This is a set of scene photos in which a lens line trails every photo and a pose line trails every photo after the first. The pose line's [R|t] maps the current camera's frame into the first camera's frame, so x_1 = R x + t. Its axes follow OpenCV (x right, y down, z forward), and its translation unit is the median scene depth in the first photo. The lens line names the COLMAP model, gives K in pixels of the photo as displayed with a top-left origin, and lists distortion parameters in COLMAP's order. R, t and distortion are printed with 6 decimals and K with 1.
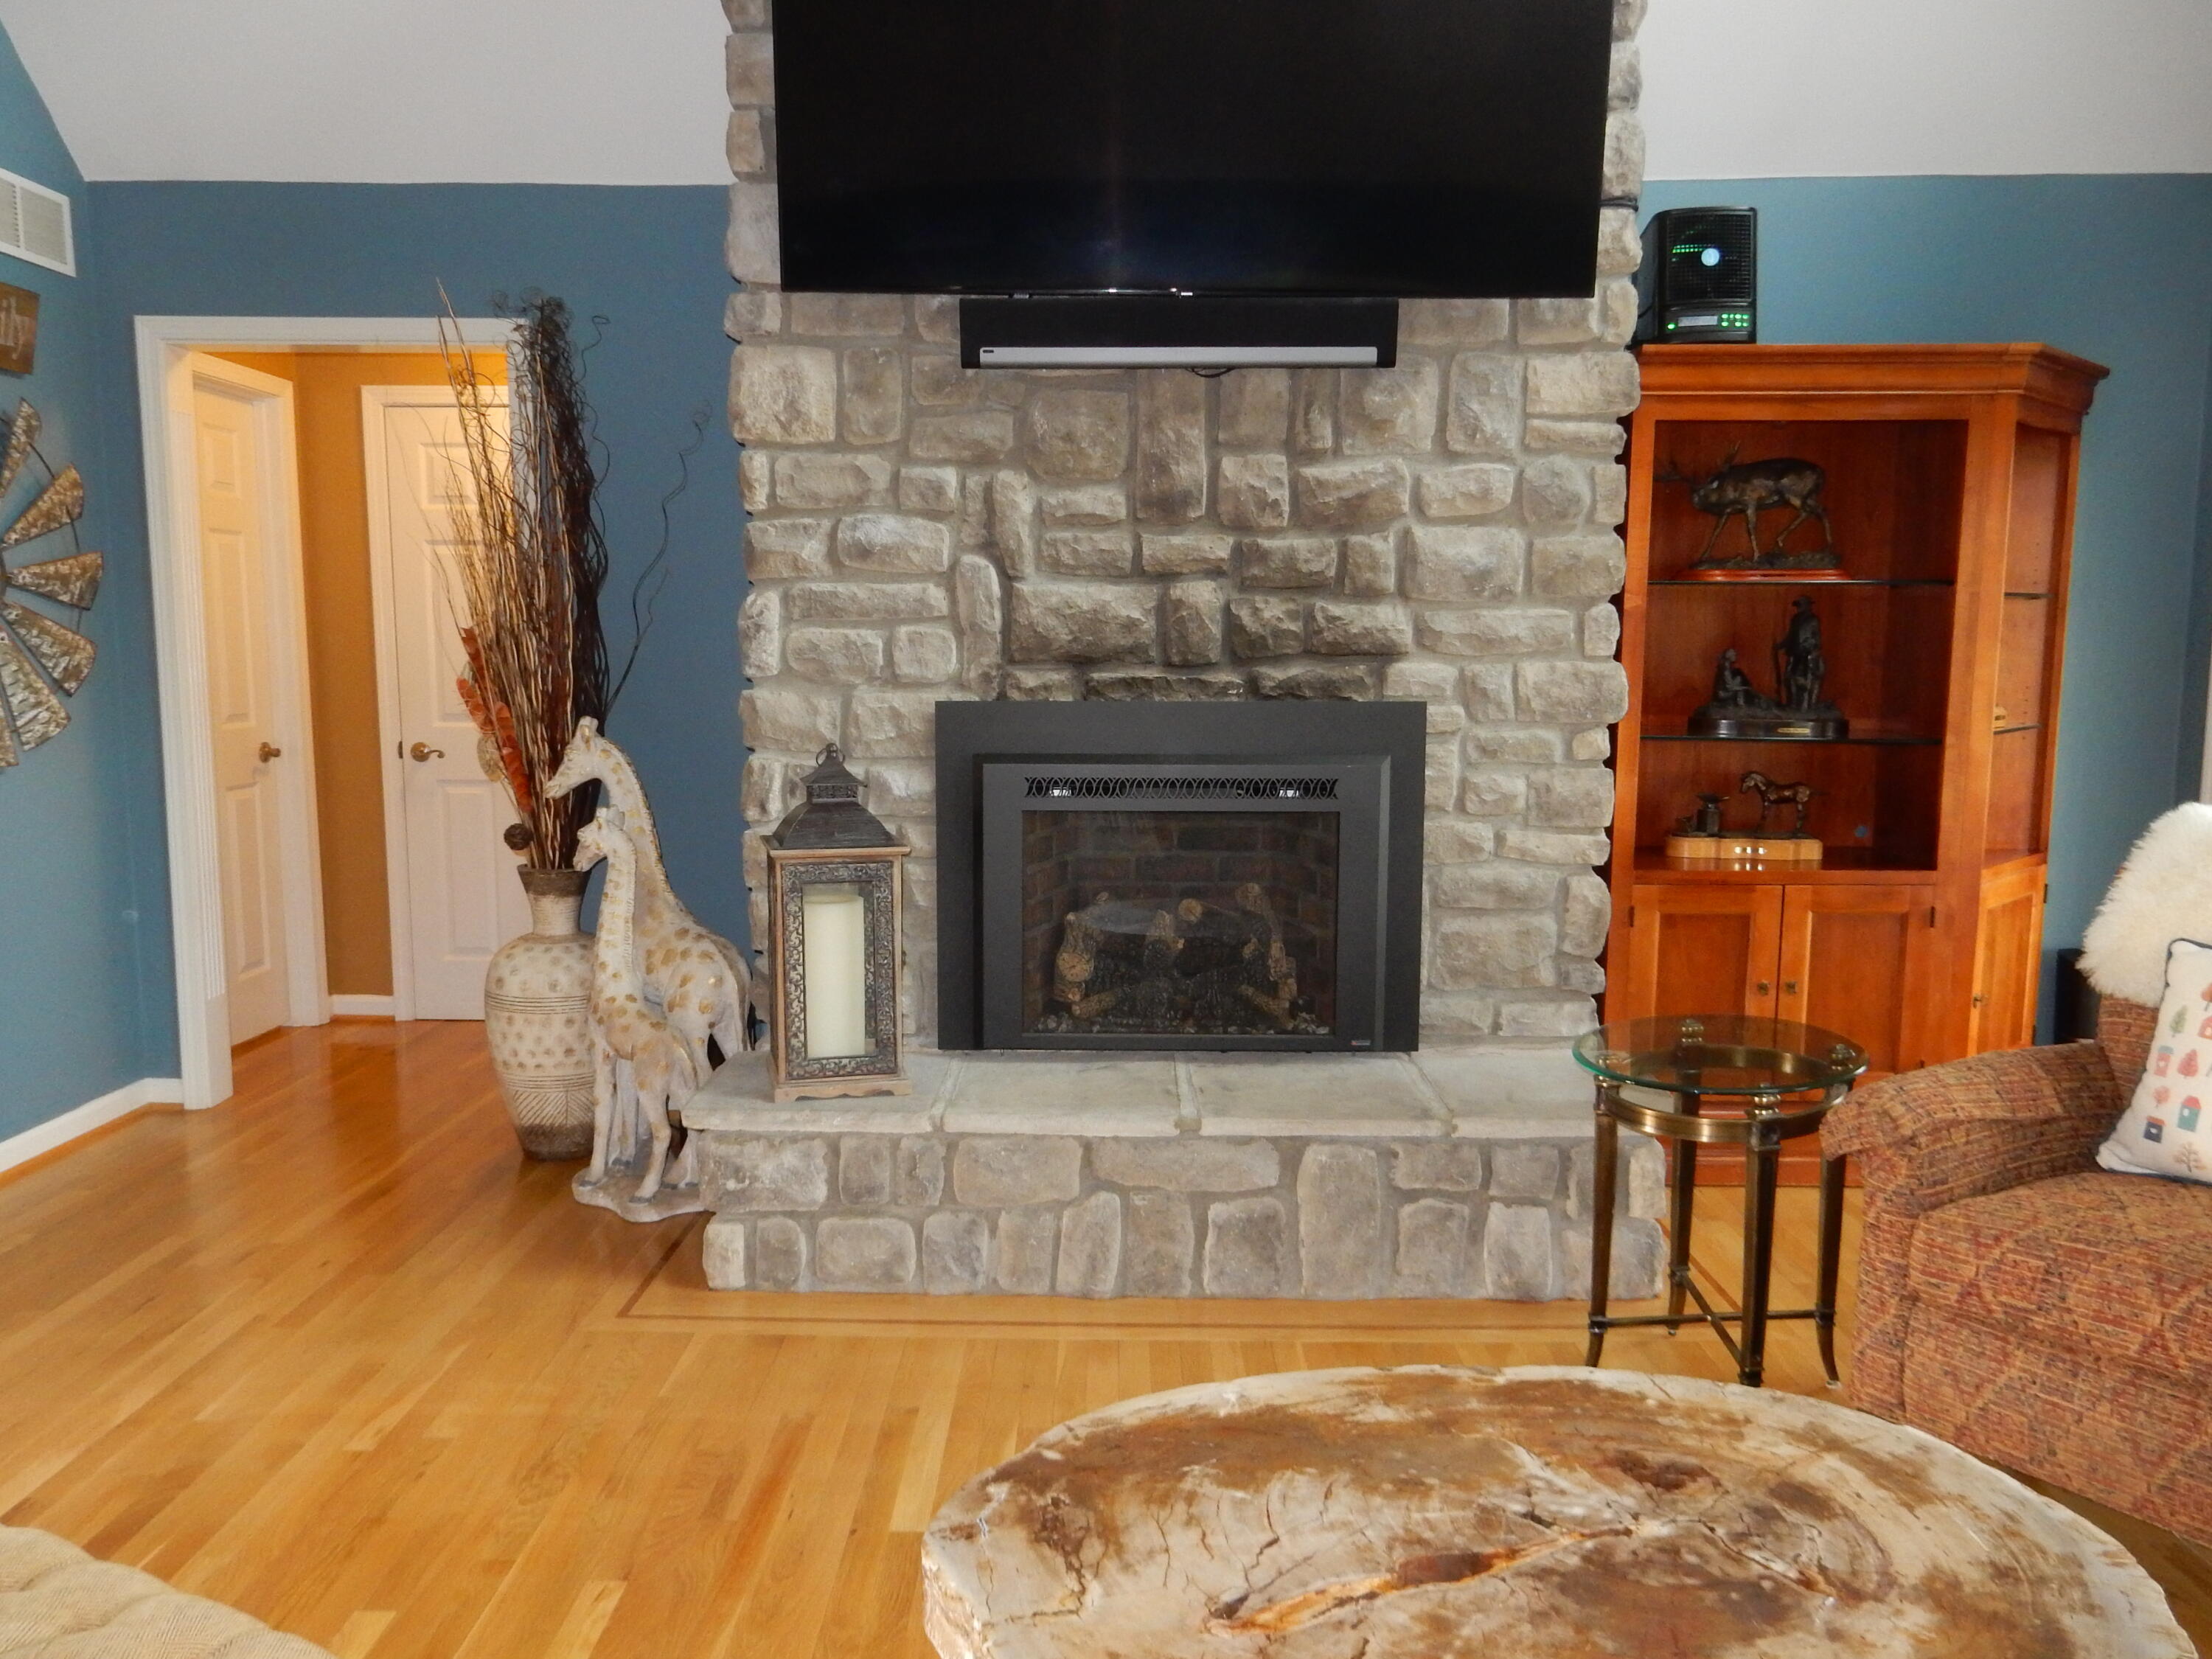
lens RADIAL K [[1639.2, 0, 1106.0], [0, 1639.2, 829.5], [0, 0, 1]] dist [-0.003006, 0.002273]
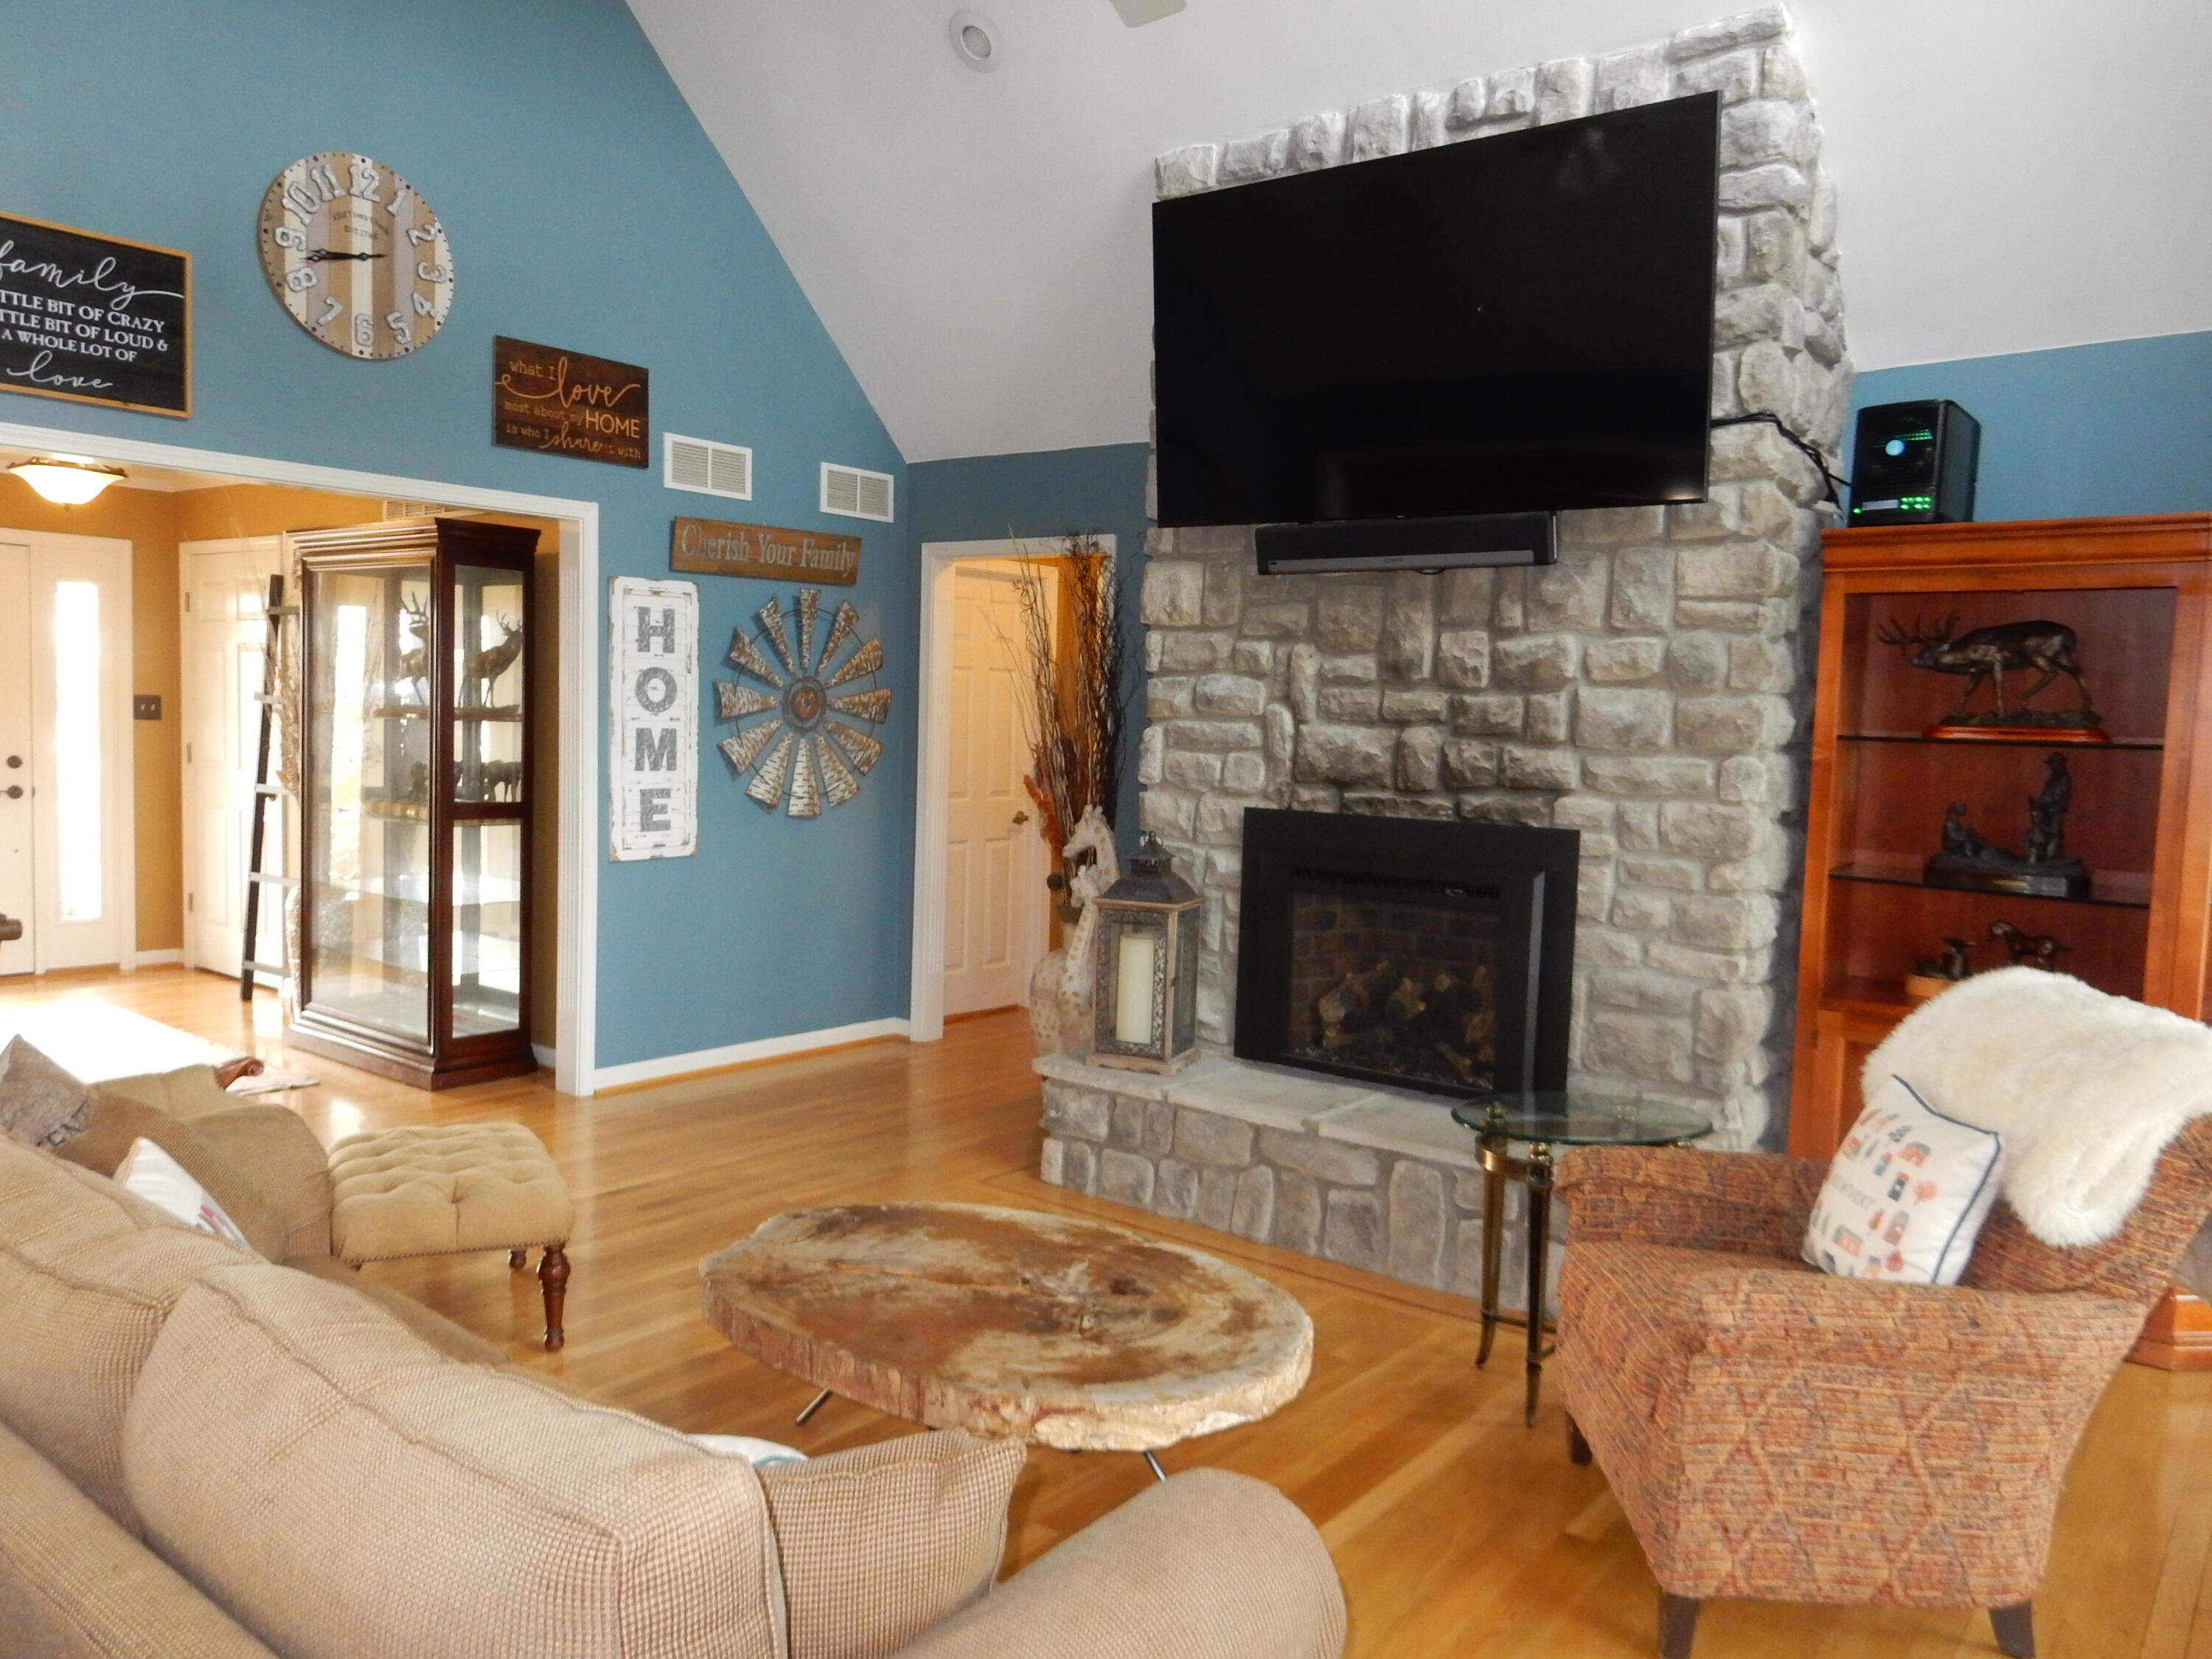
lens RADIAL K [[1639.2, 0, 1106.0], [0, 1639.2, 829.5], [0, 0, 1]] dist [-0.003006, 0.002273]
pose [[0.791094, 0.065401, -0.608189, 0.661349], [-0.100182, 0.994695, -0.023346, -0.014494], [0.603436, 0.079399, 0.793449, -0.186160]]
